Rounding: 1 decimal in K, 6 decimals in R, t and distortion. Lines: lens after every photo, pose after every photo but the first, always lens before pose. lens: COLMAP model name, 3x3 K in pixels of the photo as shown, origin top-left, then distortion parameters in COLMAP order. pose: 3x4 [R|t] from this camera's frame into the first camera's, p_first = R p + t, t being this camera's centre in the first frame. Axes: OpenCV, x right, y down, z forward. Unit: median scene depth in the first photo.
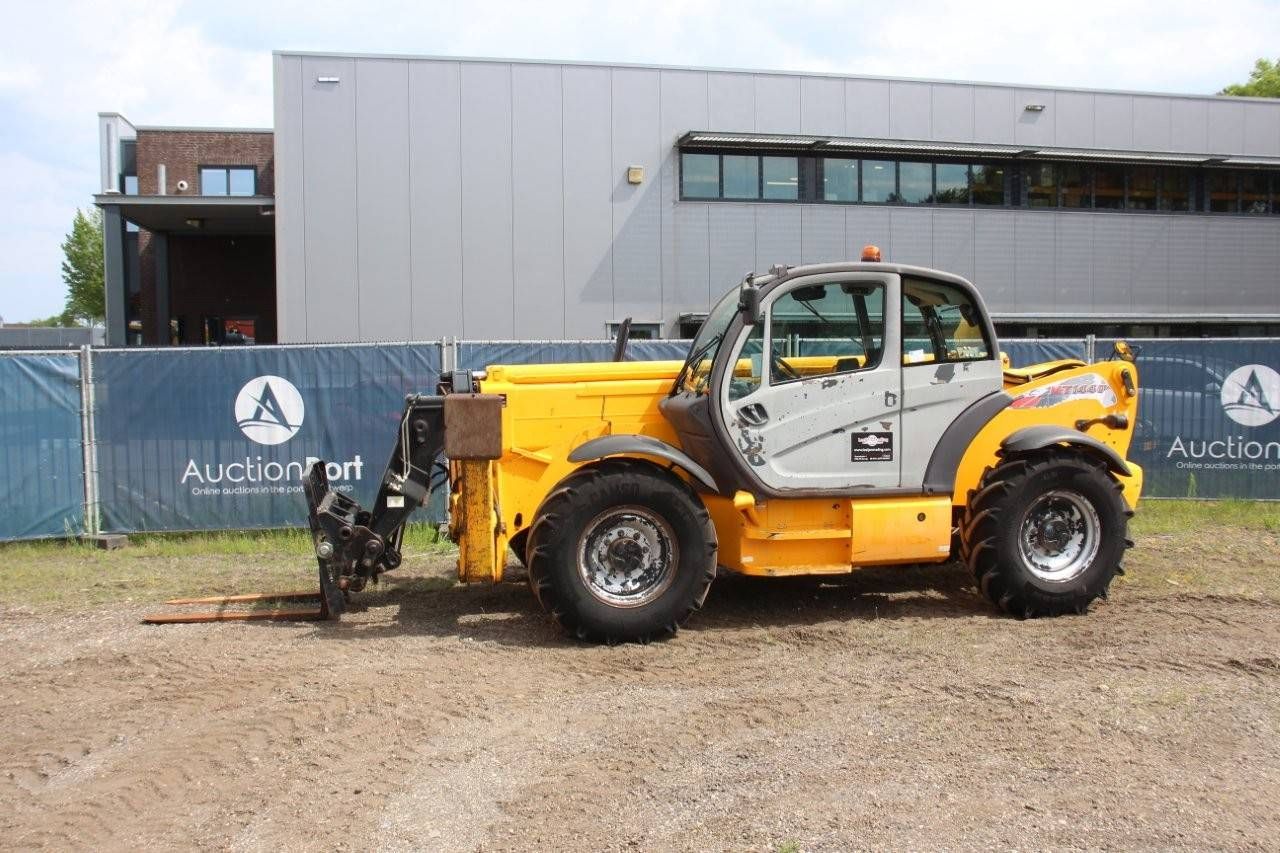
lens RADIAL K [[1179.5, 0, 637.6], [0, 1179.5, 413.3], [0, 0, 1]] dist [-0.142564, 0.178985]
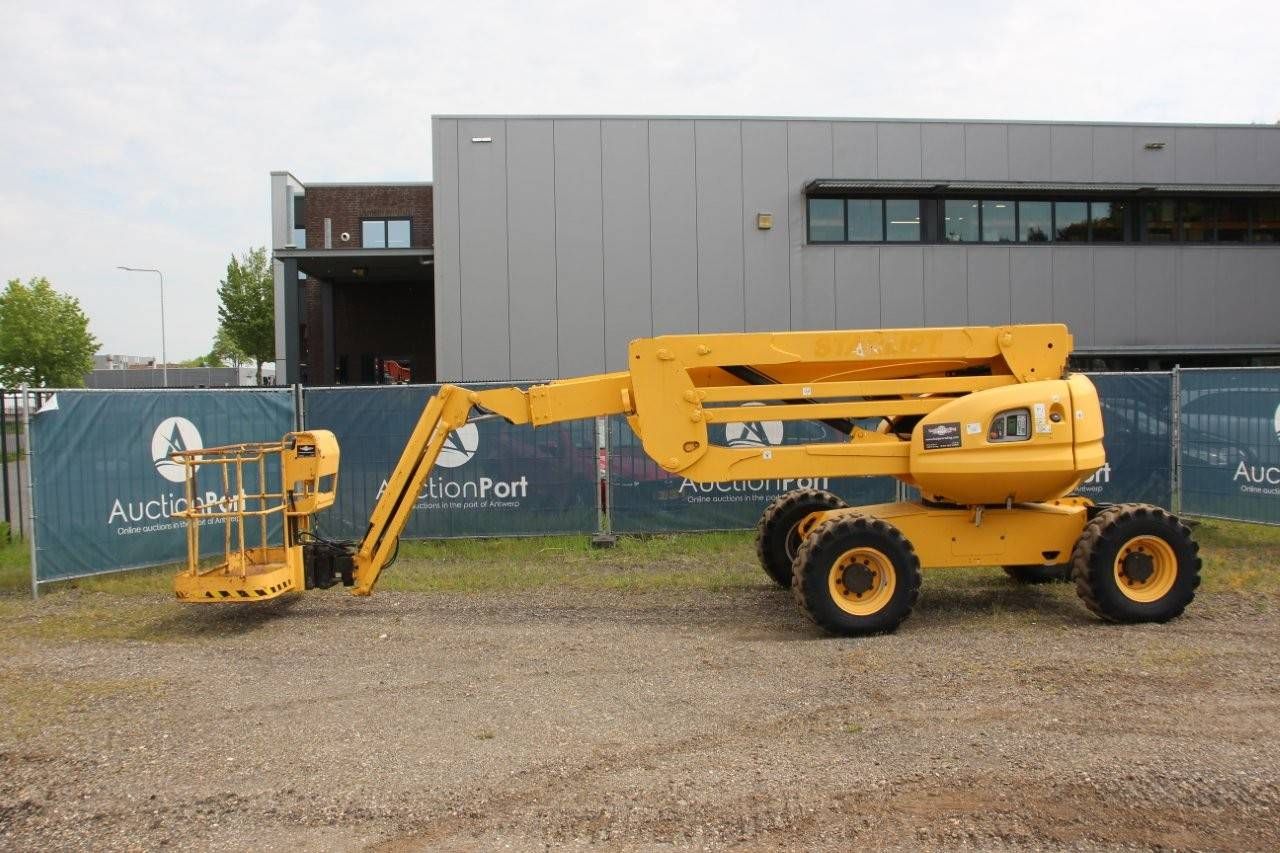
lens RADIAL K [[1179.5, 0, 637.6], [0, 1179.5, 413.3], [0, 0, 1]] dist [-0.142564, 0.178985]
pose [[0.993396, -0.005540, -0.114598, 0.004247], [0.002041, 0.999529, -0.030624, 0.003841], [0.114714, 0.030188, 0.992940, -0.066686]]
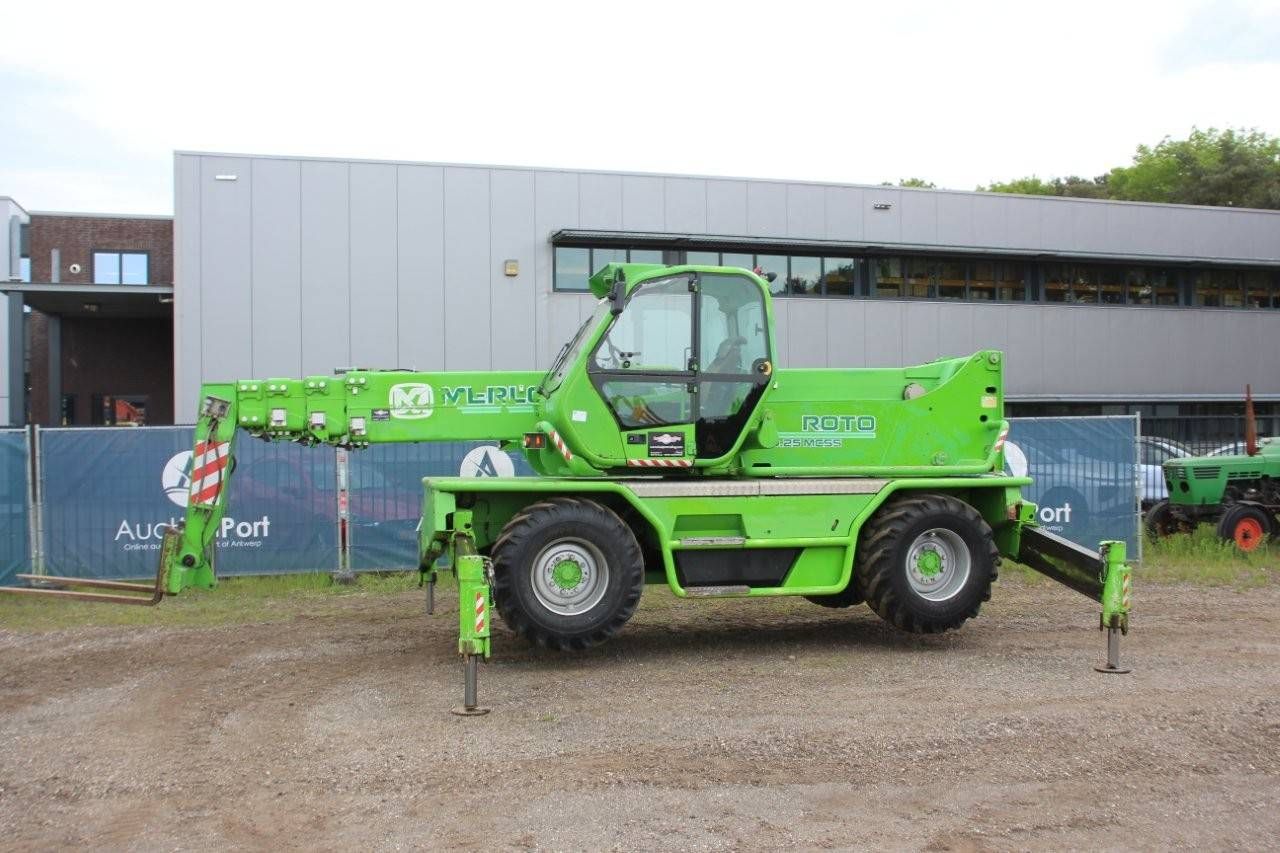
lens RADIAL K [[1216.4, 0, 619.5], [0, 1216.4, 430.4], [0, 0, 1]] dist [-0.129659, 0.204570]
pose [[0.997262, -0.000318, 0.073950, 0.014291], [0.004202, 0.998618, -0.052378, 0.005762], [-0.073831, 0.052545, 0.995886, -0.113167]]
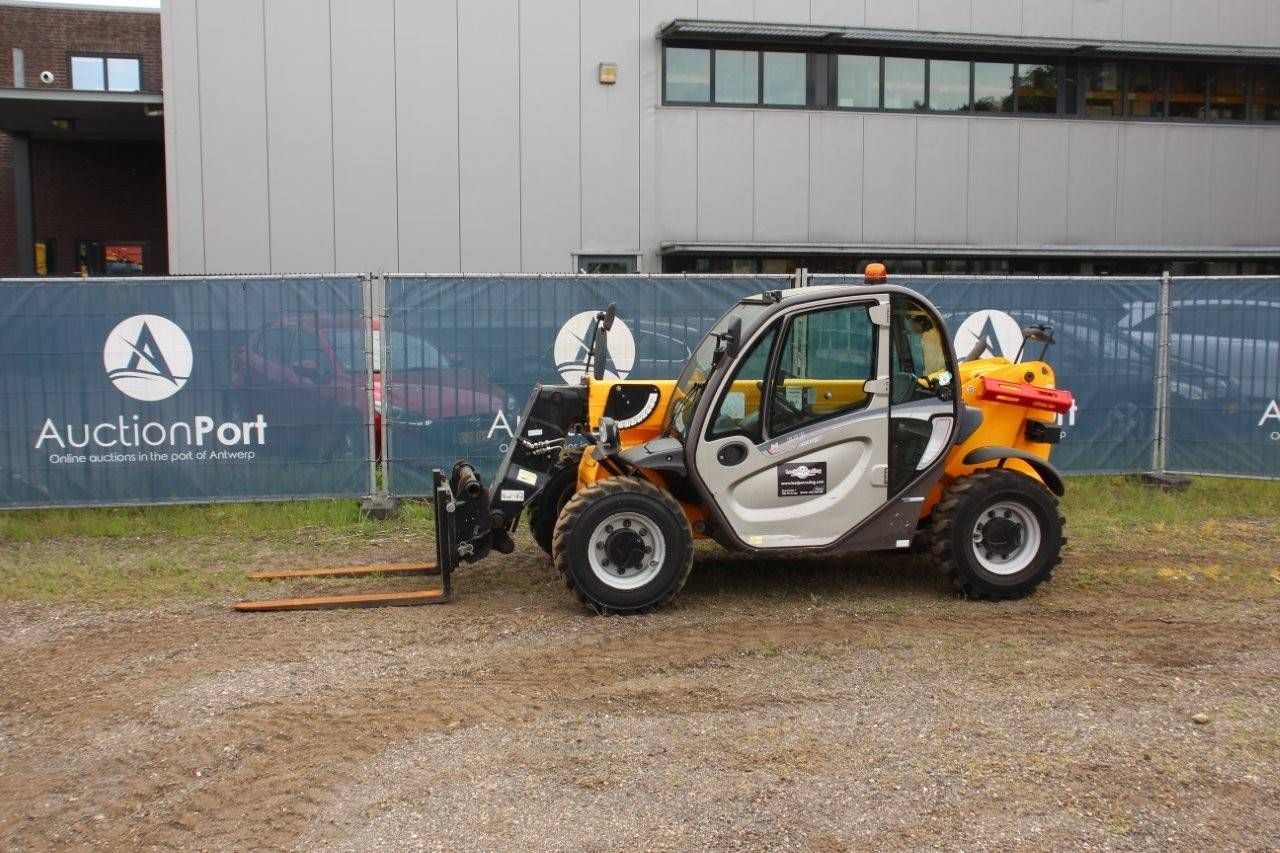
lens RADIAL K [[1398.6, 0, 640.0], [0, 1398.6, 426.5], [0, 0, 1]] dist [-0.098317, 0.279065]
pose [[0.999754, 0.006038, 0.021325, 0.000876], [-0.007006, 0.998934, 0.045632, -0.000516], [-0.021027, -0.045770, 0.998731, 0.015300]]
